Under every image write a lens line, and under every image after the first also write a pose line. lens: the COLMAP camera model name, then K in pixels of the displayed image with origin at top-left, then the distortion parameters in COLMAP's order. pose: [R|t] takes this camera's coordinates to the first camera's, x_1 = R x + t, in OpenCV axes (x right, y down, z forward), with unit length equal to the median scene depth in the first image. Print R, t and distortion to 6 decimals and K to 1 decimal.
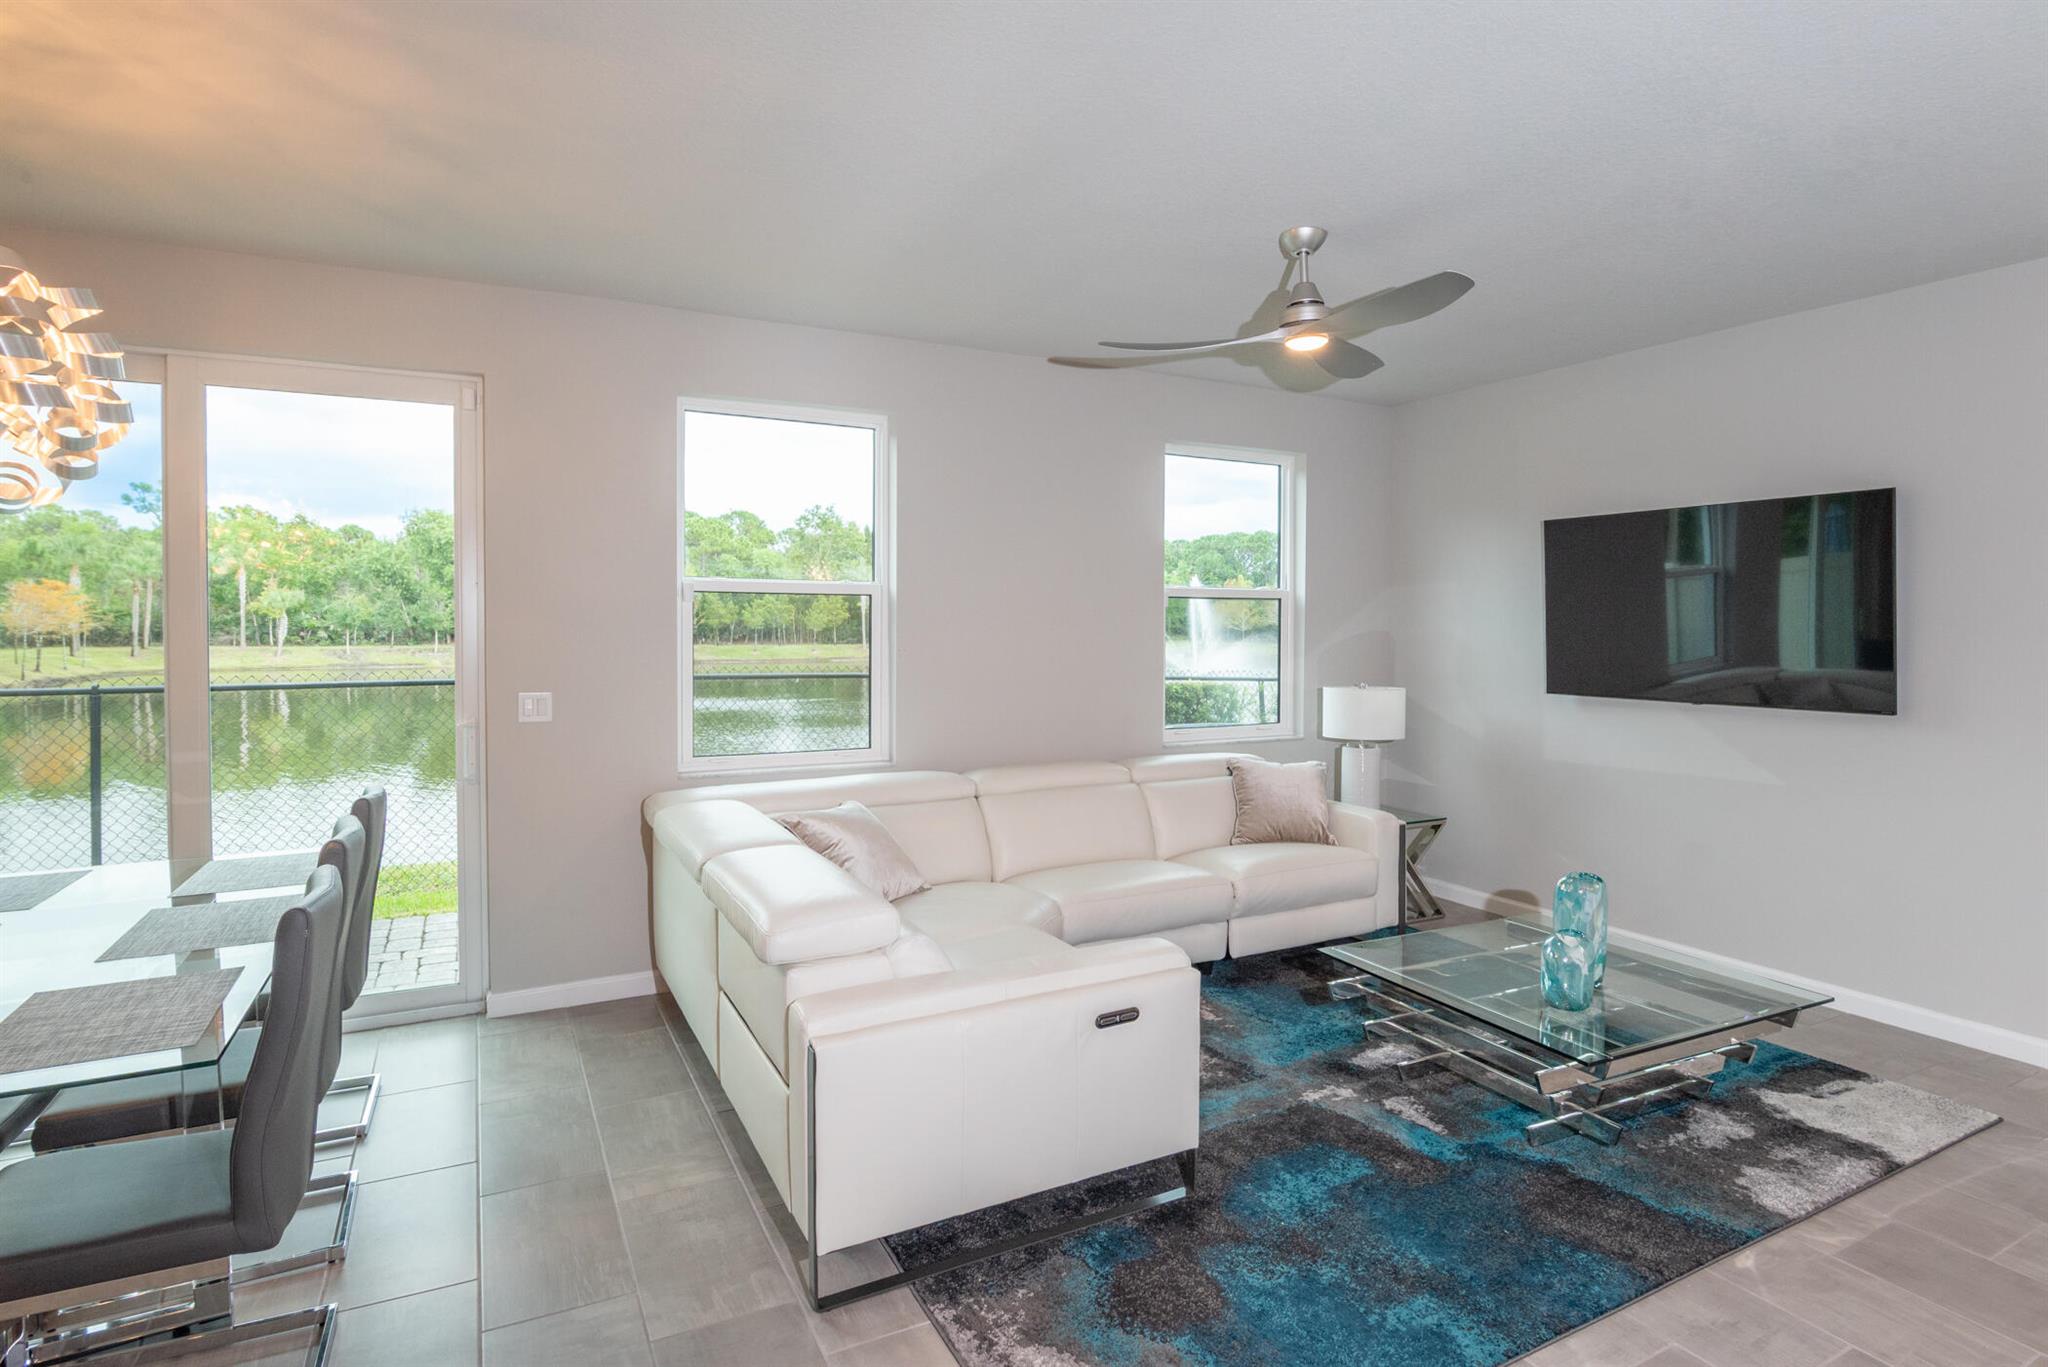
lens RADIAL K [[1060.3, 0, 1078.8], [0, 1060.3, 652.4], [0, 0, 1]] dist [-0.029134, -0.001286]
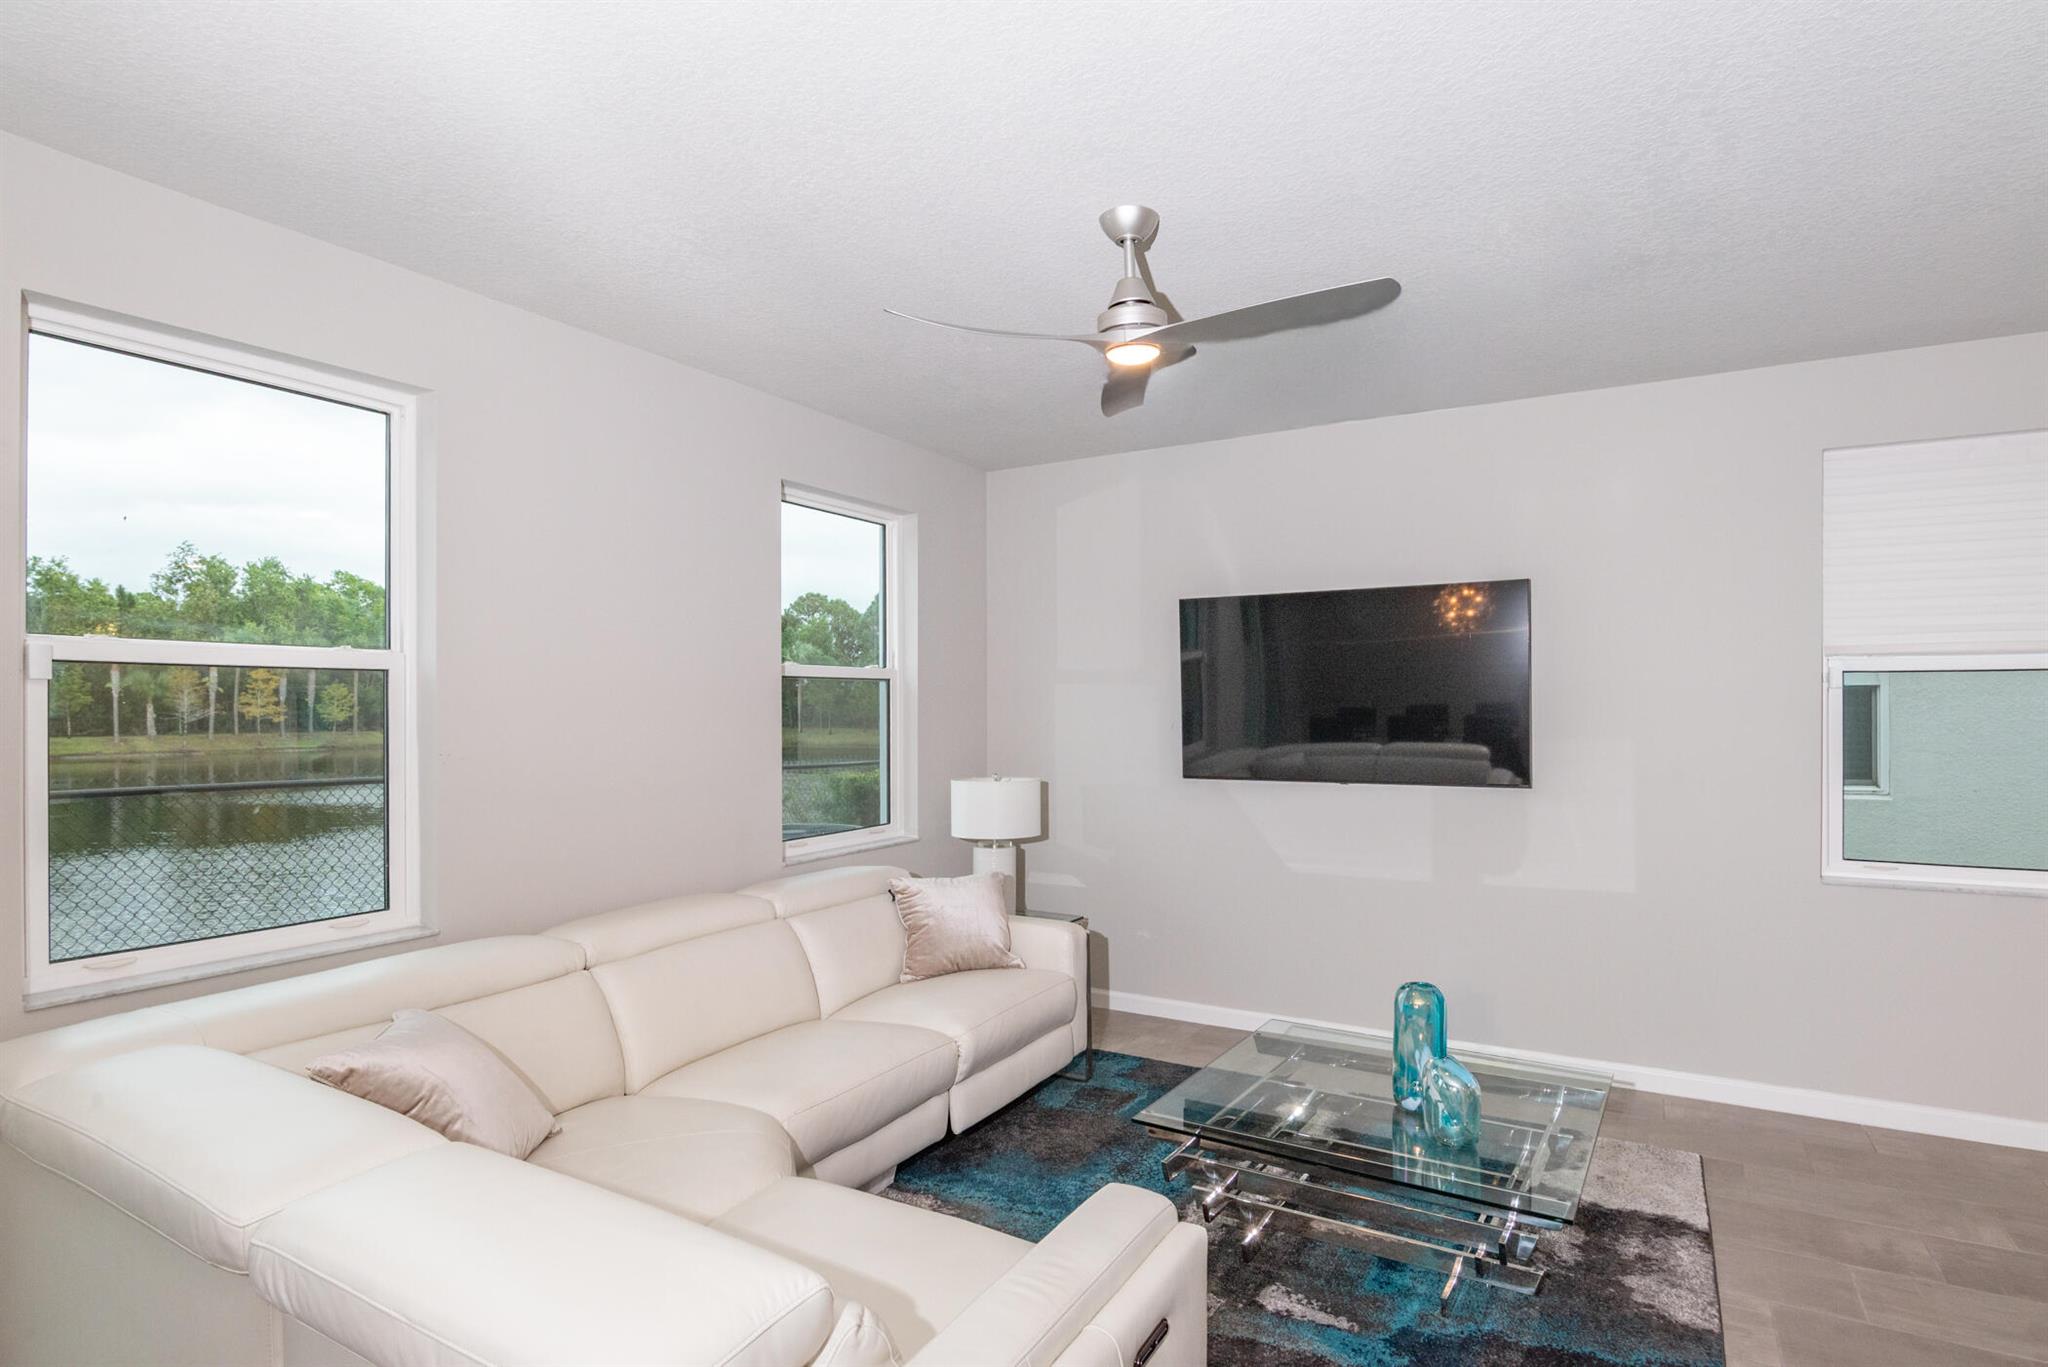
lens RADIAL K [[1060.3, 0, 1005.6], [0, 1060.3, 709.8], [0, 0, 1]] dist [-0.029134, -0.001286]
pose [[0.871161, -0.011931, 0.490852, -0.207184], [0.022615, 0.999619, -0.015840, -0.013970], [-0.490476, 0.024900, 0.871099, 0.293981]]
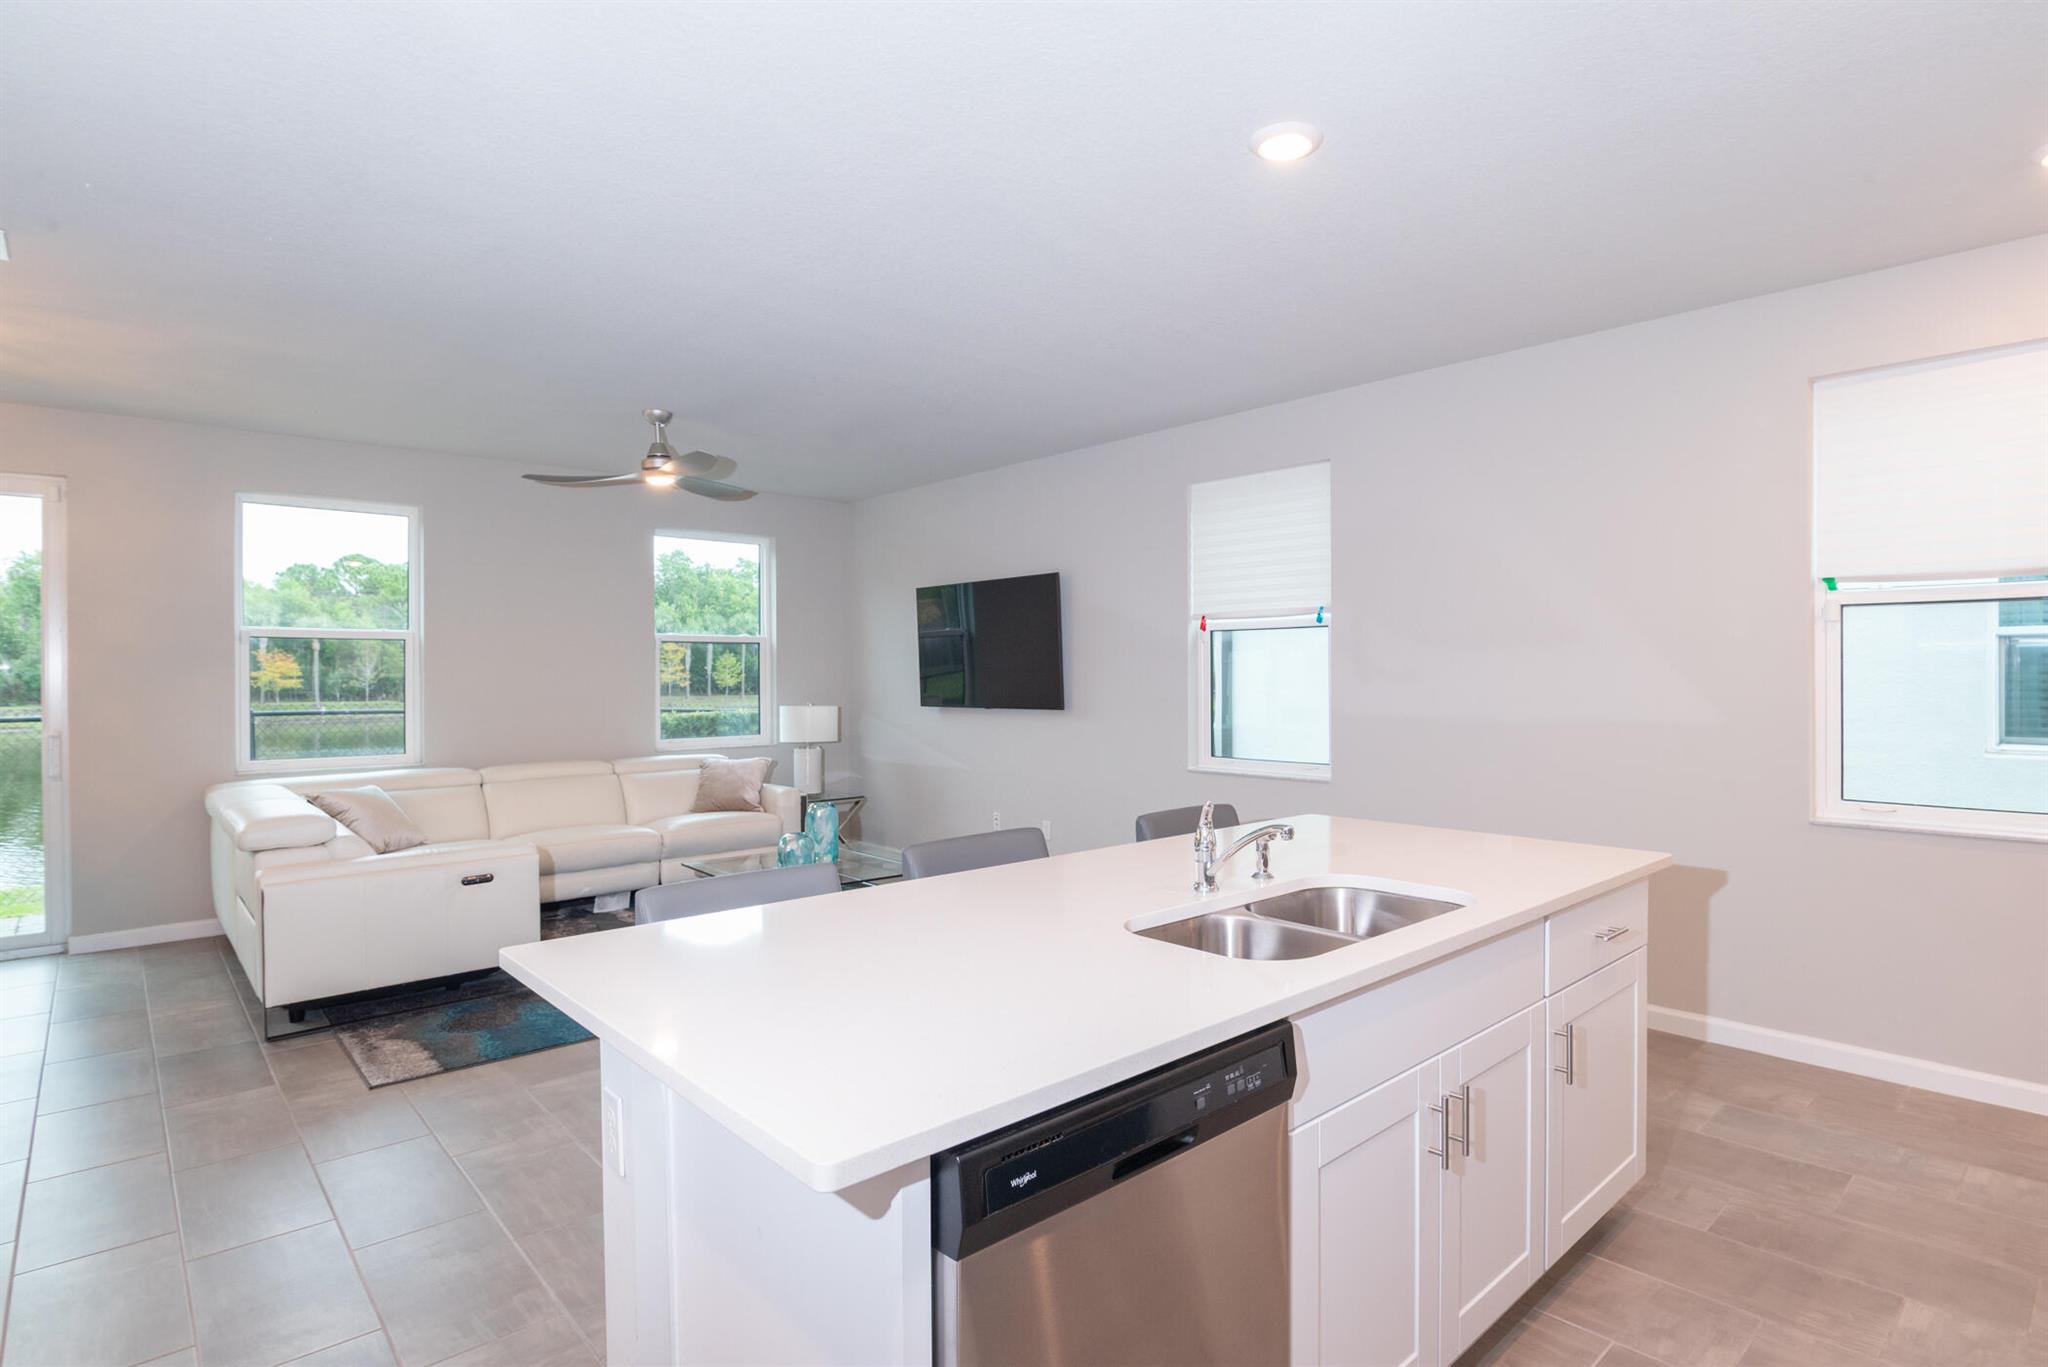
lens RADIAL K [[1060.3, 0, 1092.3], [0, 1060.3, 684.1], [0, 0, 1]] dist [-0.029134, -0.001286]
pose [[0.970271, -0.010998, 0.241770, 0.372467], [0.015381, 0.999750, -0.016247, 0.042525], [-0.241531, 0.019482, 0.970198, -0.567375]]
